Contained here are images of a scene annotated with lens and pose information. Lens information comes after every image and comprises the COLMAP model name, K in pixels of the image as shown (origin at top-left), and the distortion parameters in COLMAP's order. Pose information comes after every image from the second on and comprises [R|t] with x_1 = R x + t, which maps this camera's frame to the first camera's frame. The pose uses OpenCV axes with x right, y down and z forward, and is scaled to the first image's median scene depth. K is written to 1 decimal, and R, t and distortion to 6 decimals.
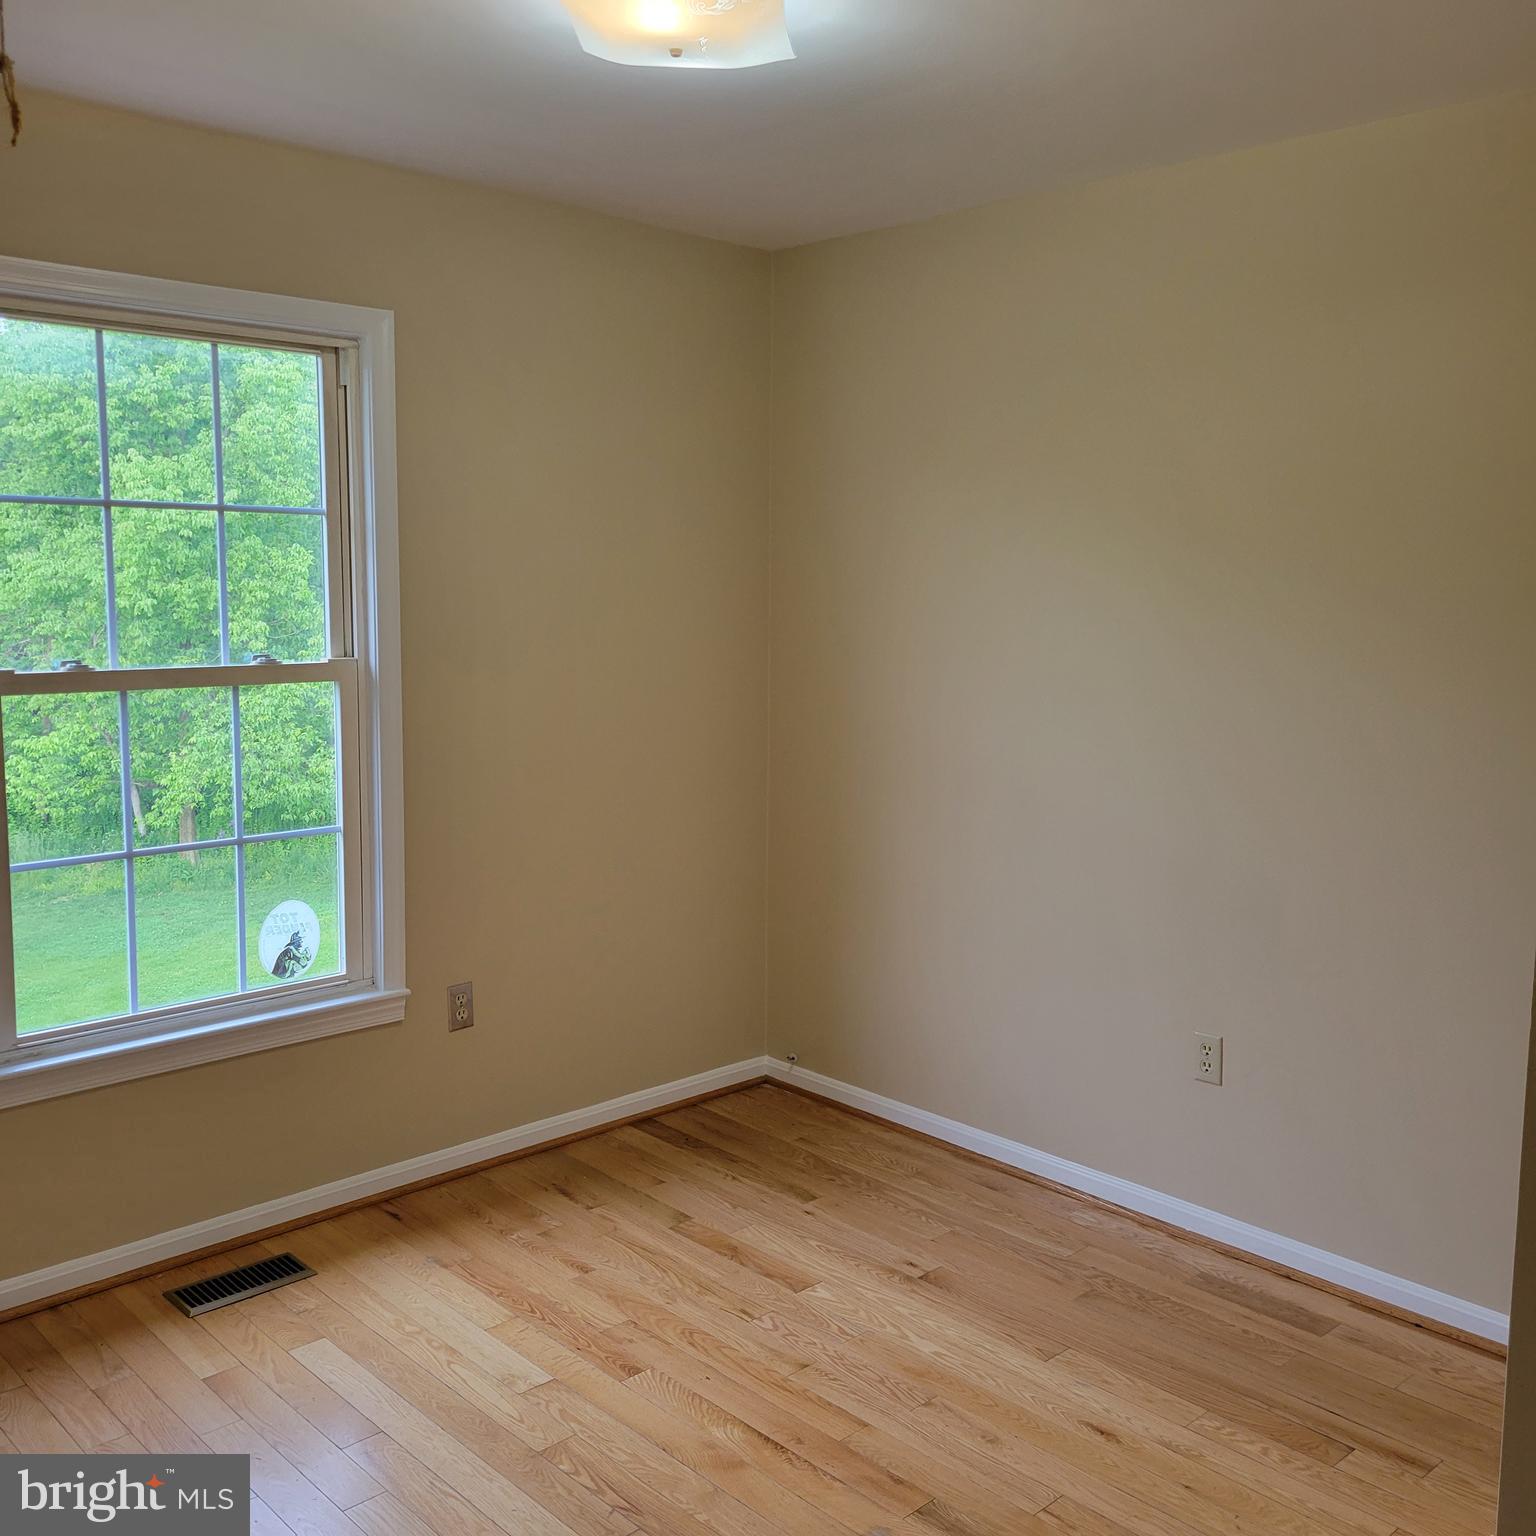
lens RADIAL K [[1520.5, 0, 760.3], [0, 1520.5, 747.7], [0, 0, 1]] dist [0.081412, -0.021202]
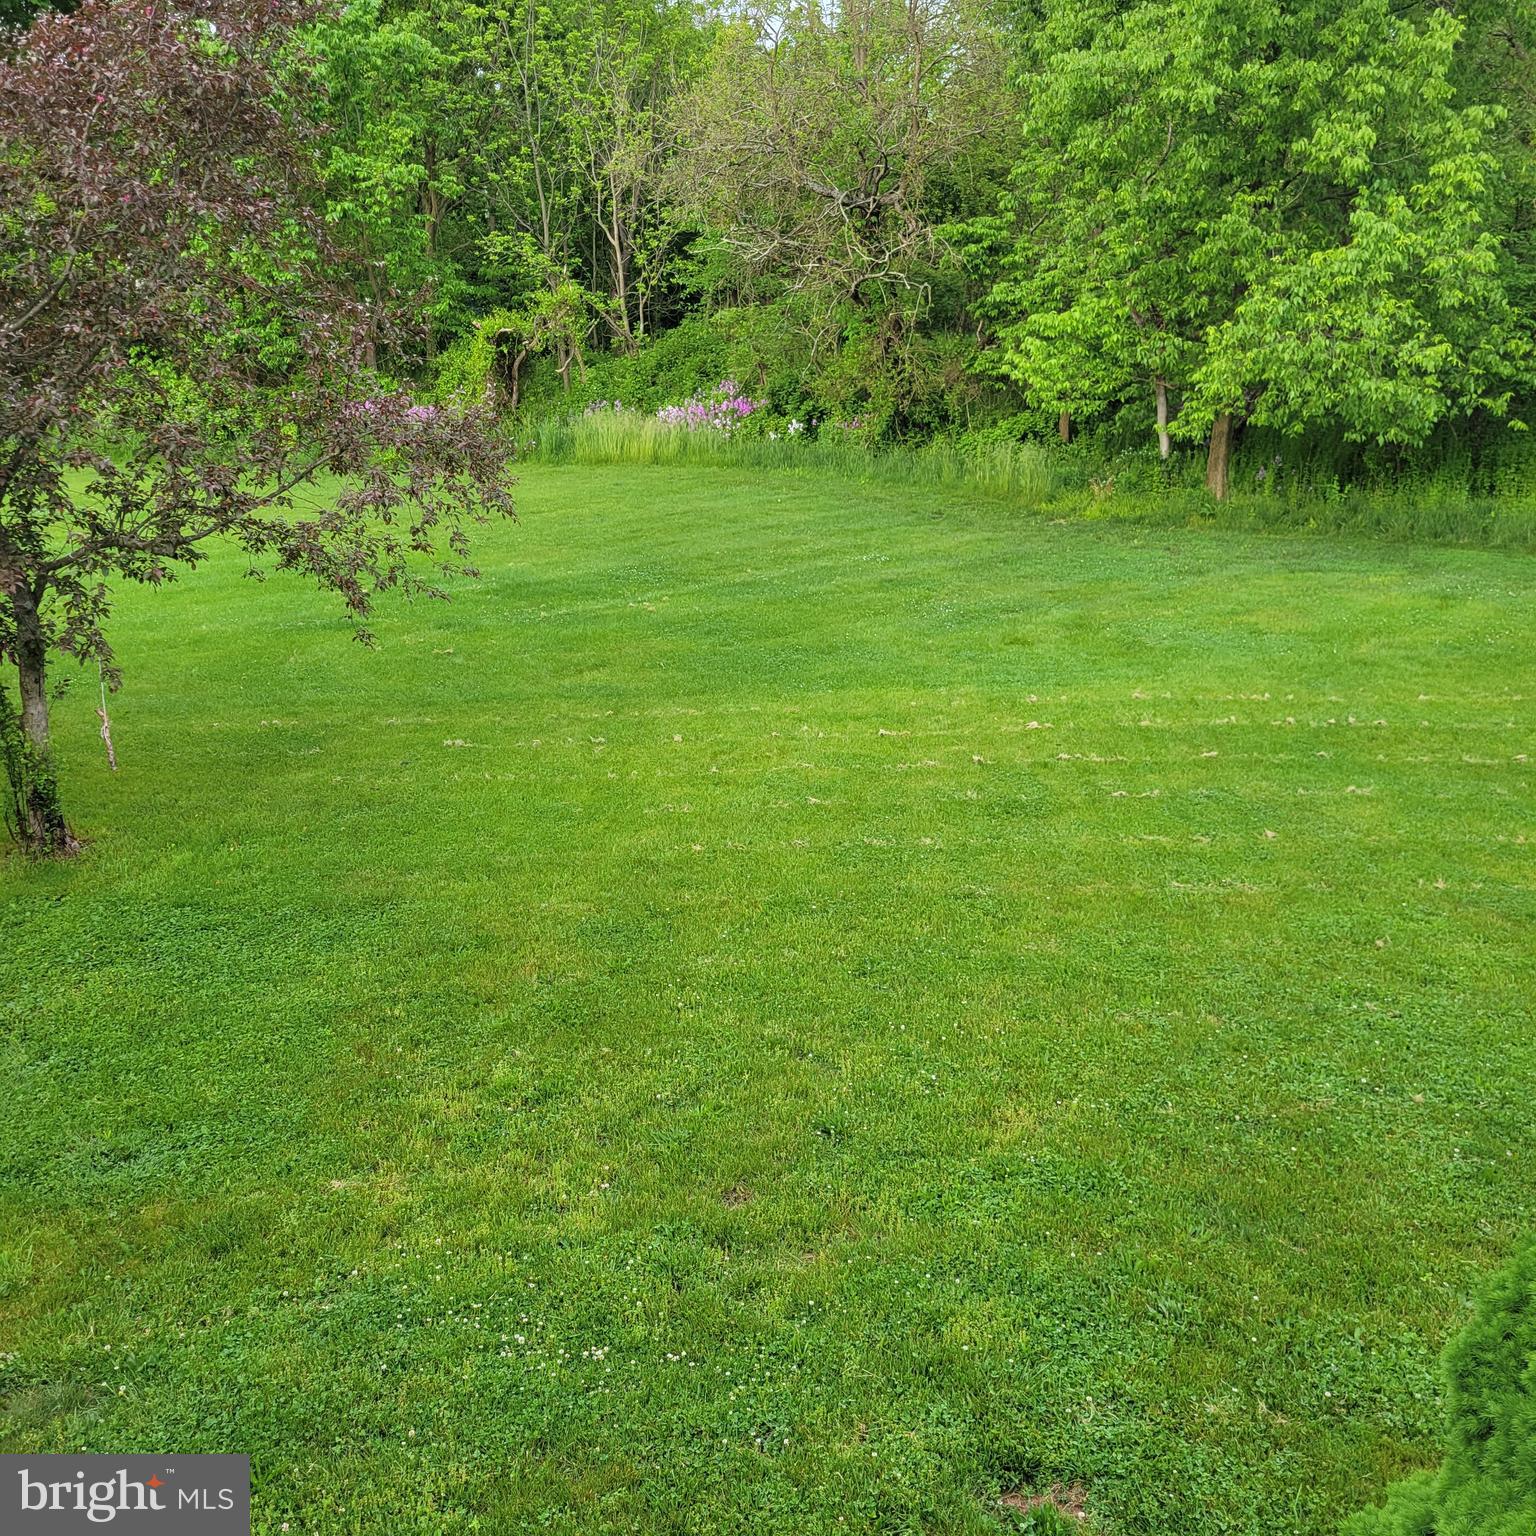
lens RADIAL K [[1524.4, 0, 766.5], [0, 1524.4, 728.8], [0, 0, 1]] dist [0.059264, -0.035220]
pose [[0.785493, 0.187723, -0.589713, -0.080270], [-0.092003, 0.977718, 0.188690, 0.070852], [0.611994, -0.093959, 0.785261, 0.274434]]
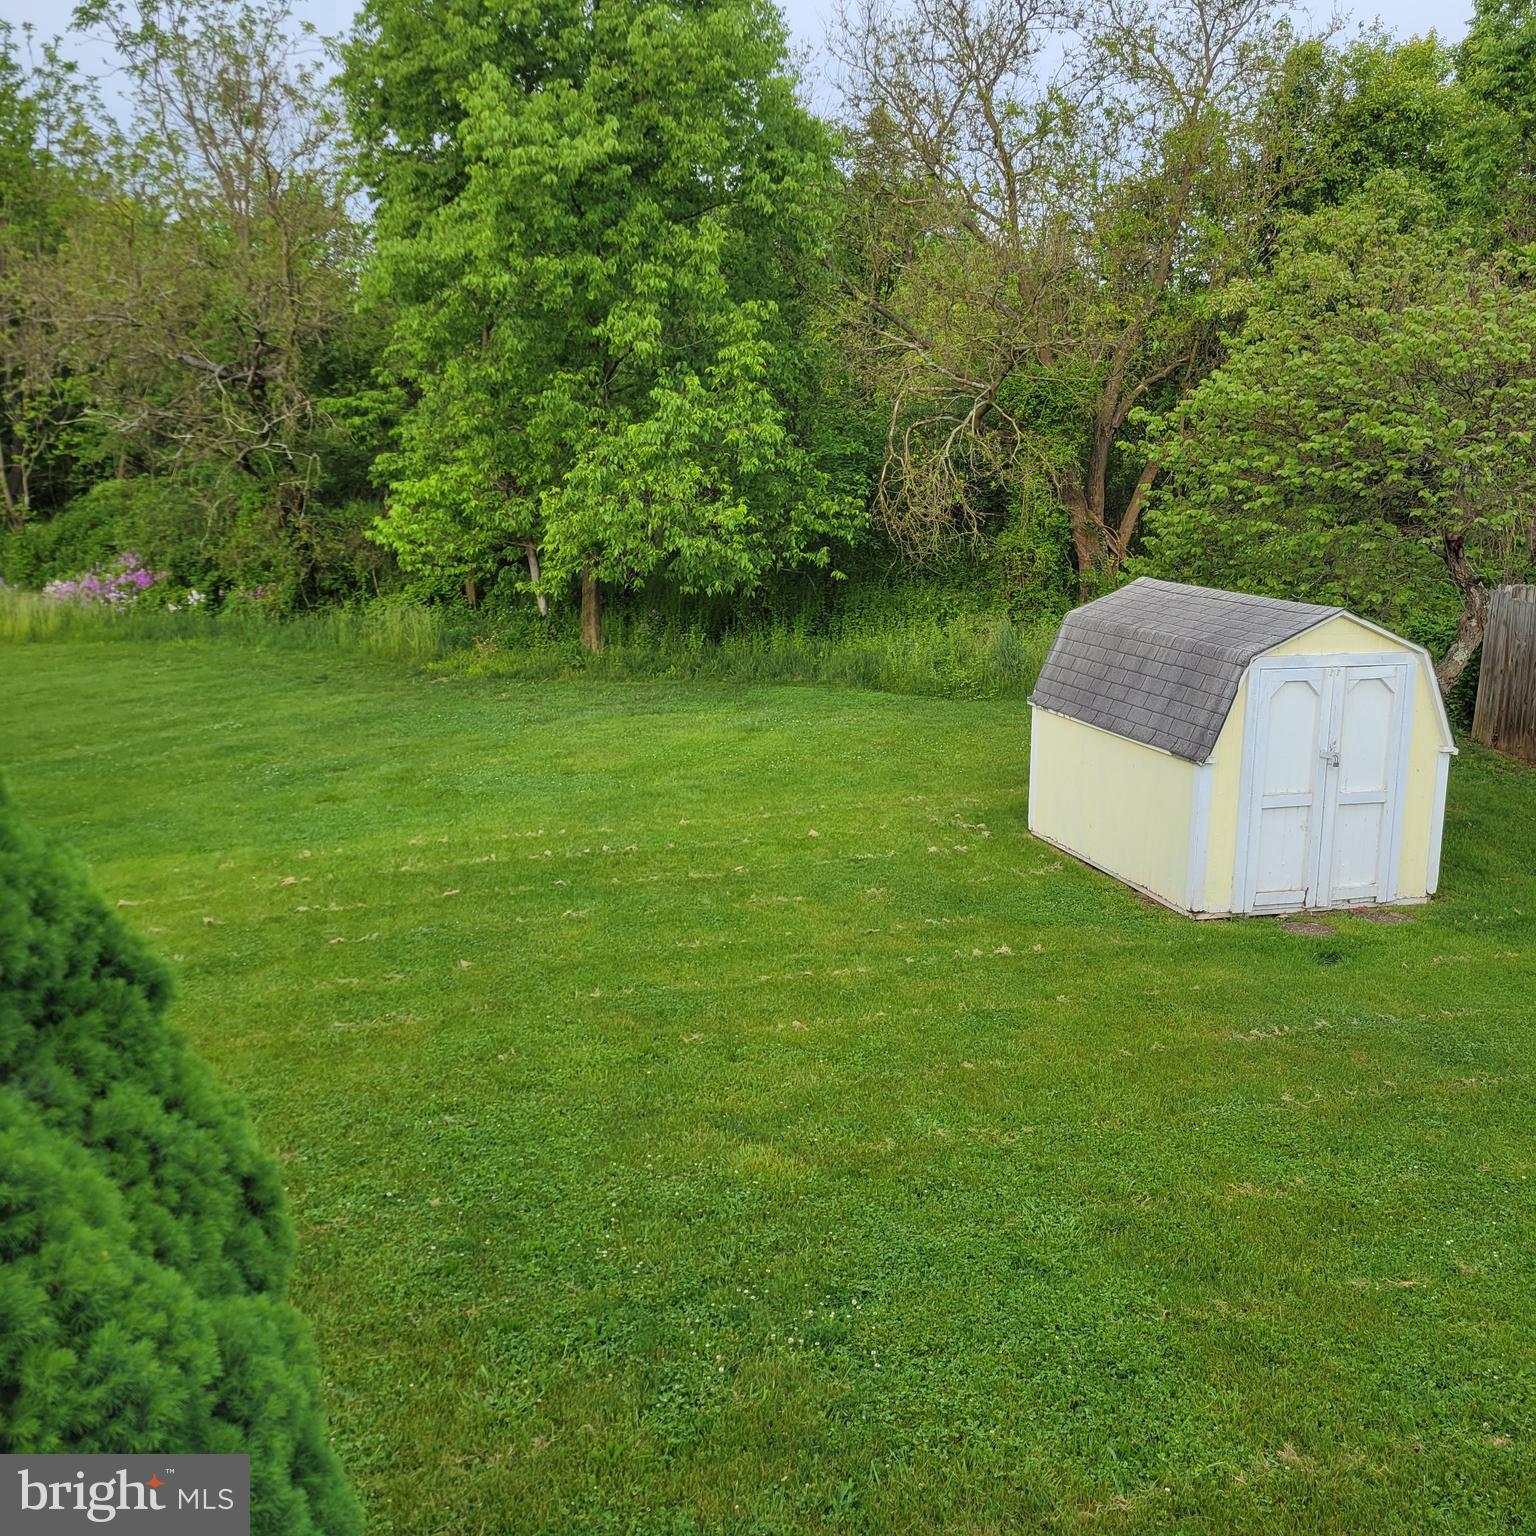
lens RADIAL K [[1524.4, 0, 766.5], [0, 1524.4, 728.8], [0, 0, 1]] dist [0.059264, -0.035220]
pose [[0.933453, 0.068906, -0.352019, 0.004239], [-0.049708, 0.996756, 0.063298, 0.067300], [0.355238, -0.041588, 0.933850, 0.307137]]
